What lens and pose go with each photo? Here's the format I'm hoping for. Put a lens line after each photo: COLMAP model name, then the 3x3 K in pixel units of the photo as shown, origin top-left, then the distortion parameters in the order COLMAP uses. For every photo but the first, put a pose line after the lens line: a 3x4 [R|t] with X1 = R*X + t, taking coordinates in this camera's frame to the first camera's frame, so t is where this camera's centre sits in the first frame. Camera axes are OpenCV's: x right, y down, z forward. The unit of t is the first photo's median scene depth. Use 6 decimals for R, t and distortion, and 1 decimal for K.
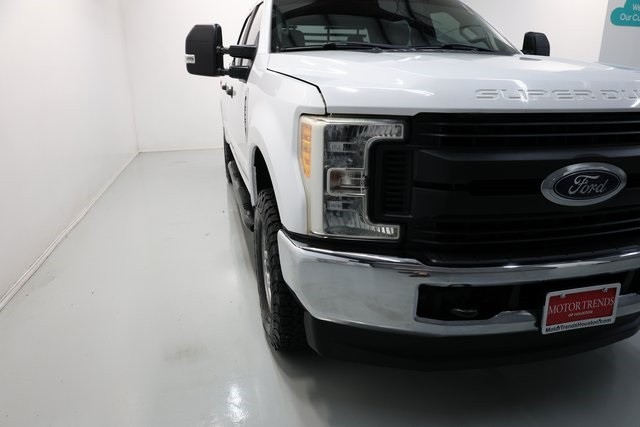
lens RADIAL K [[442.1, 0, 322.8], [0, 442.1, 218.2], [0, 0, 1]] dist [-0.012127, -0.001124]
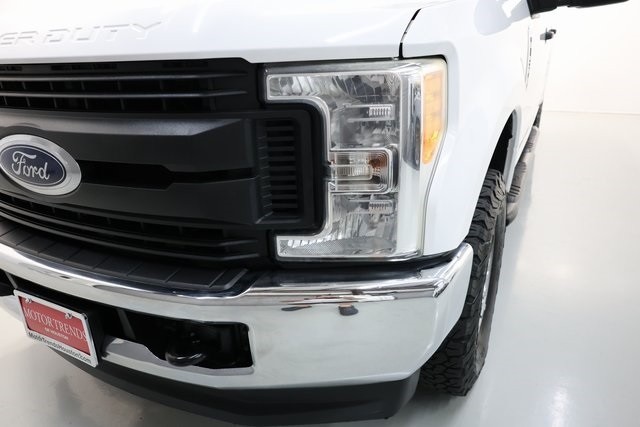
lens RADIAL K [[442.1, 0, 315.9], [0, 442.1, 218.3], [0, 0, 1]] dist [-0.012127, -0.001124]
pose [[0.742548, 0.222784, -0.631657, 1.418016], [-0.156827, 0.974677, 0.159407, -0.179399], [0.651174, -0.019306, 0.758683, 0.746247]]
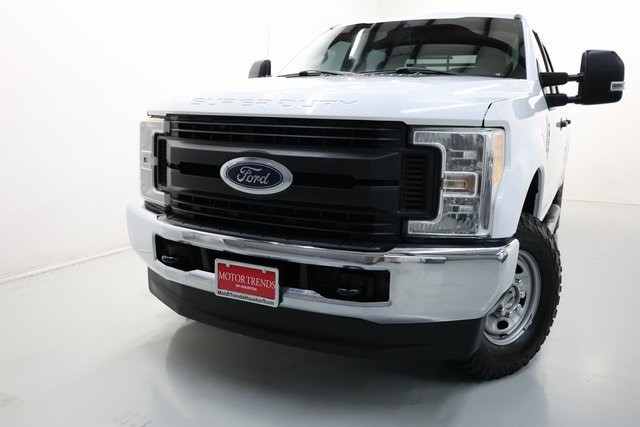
lens RADIAL K [[525.2, 0, 324.1], [0, 525.2, 209.9], [0, 0, 1]] dist [0.007830, 0.002111]
pose [[0.758679, 0.130573, -0.638245, 1.658988], [-0.212148, 0.975824, -0.052544, 0.049162], [0.615954, 0.175267, 0.768038, 0.033623]]
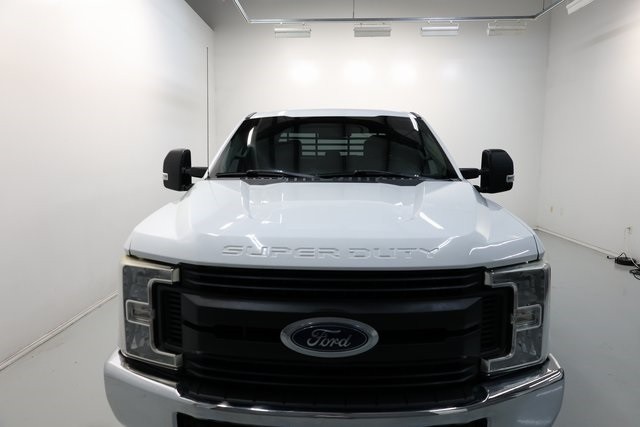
lens RADIAL K [[442.1, 0, 310.4], [0, 442.1, 202.2], [0, 0, 1]] dist [-0.012127, -0.001124]
pose [[0.955362, 0.025895, -0.294301, 0.851668], [-0.079850, 0.981710, -0.172830, -0.206610], [0.284443, 0.188615, 0.939956, -0.060461]]
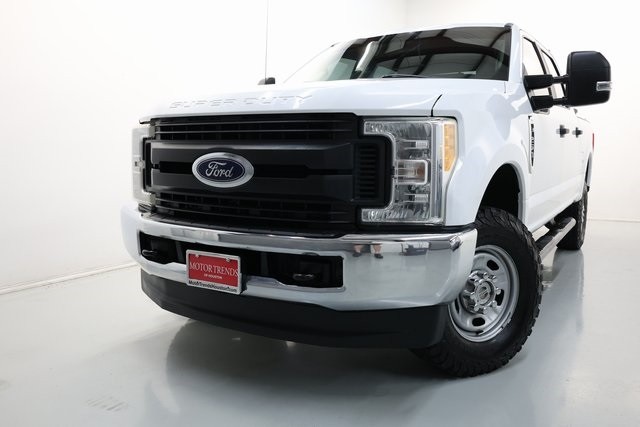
lens RADIAL K [[525.2, 0, 321.1], [0, 525.2, 209.4], [0, 0, 1]] dist [0.007830, 0.002111]
pose [[0.699018, 0.085582, -0.709964, 1.877356], [-0.212123, 0.972943, -0.091570, 0.111320], [0.682918, 0.214609, 0.698259, 0.161374]]
